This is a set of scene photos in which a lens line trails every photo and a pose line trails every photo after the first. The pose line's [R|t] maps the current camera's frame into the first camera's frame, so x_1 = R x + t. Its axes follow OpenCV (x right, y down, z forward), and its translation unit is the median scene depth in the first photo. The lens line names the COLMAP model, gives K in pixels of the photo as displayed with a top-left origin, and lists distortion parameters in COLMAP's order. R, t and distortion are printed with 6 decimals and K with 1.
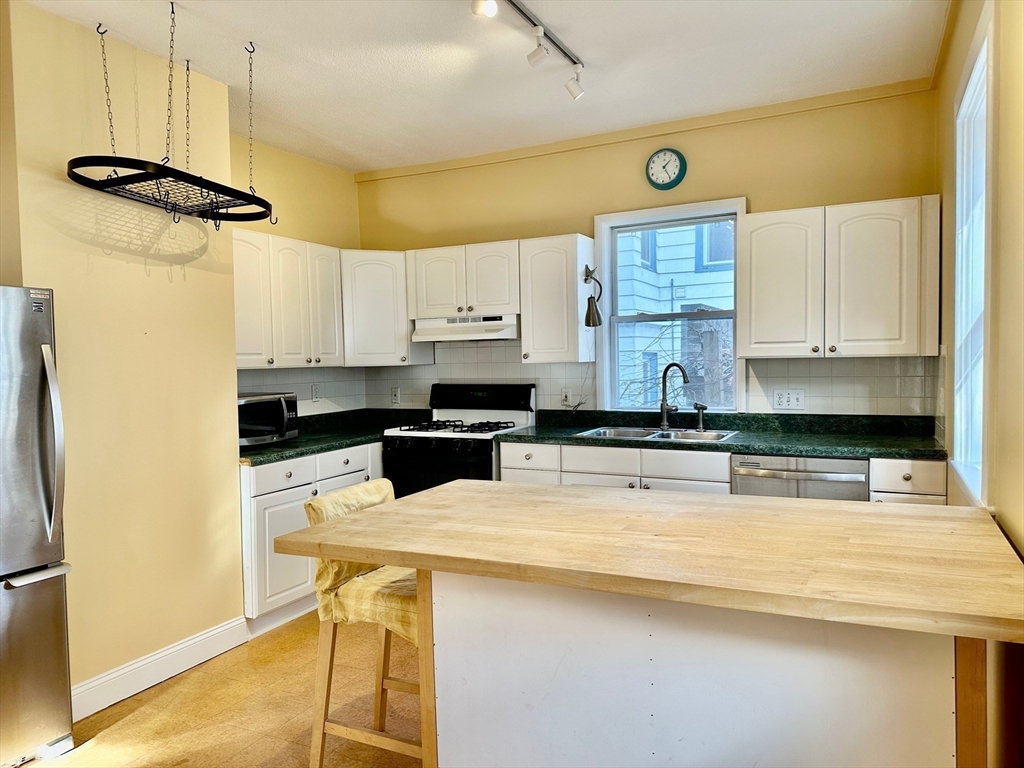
lens RADIAL K [[706.6, 0, 512.0], [0, 706.6, 384.0], [0, 0, 1]] dist [0.002050, 0.001979]
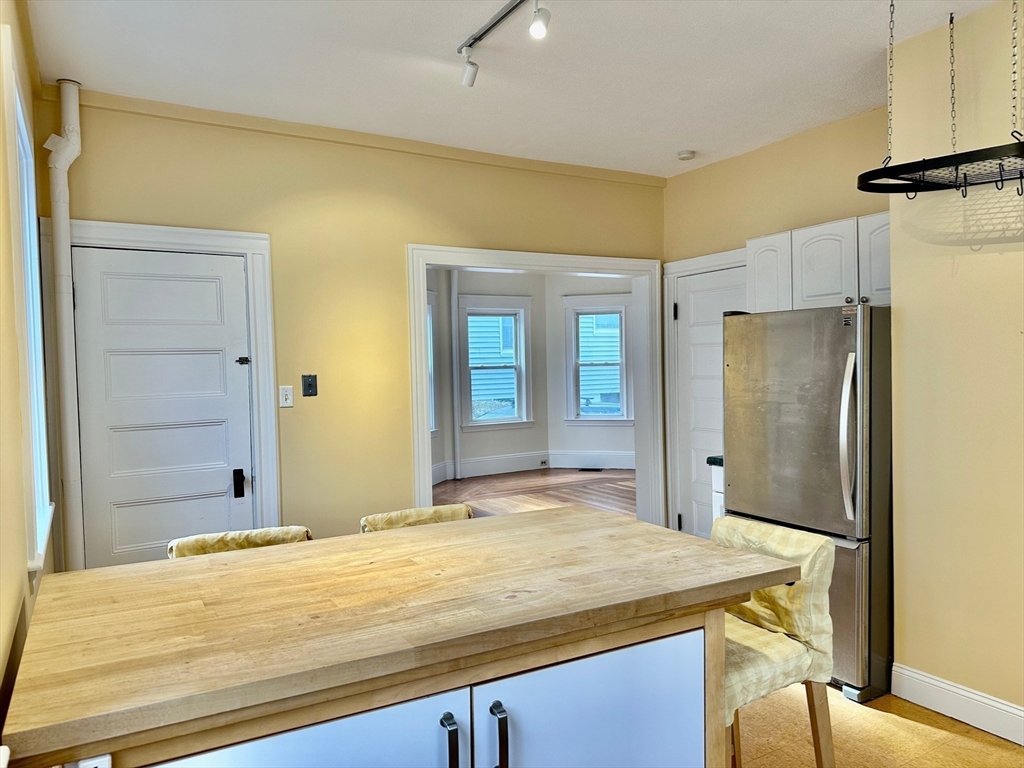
lens RADIAL K [[706.6, 0, 512.0], [0, 706.6, 384.0], [0, 0, 1]] dist [0.002050, 0.001979]
pose [[-0.535144, 0.057732, -0.842786, 0.958838], [0.002793, 0.997777, 0.066575, -0.123353], [0.844756, 0.033273, -0.534116, 1.710452]]
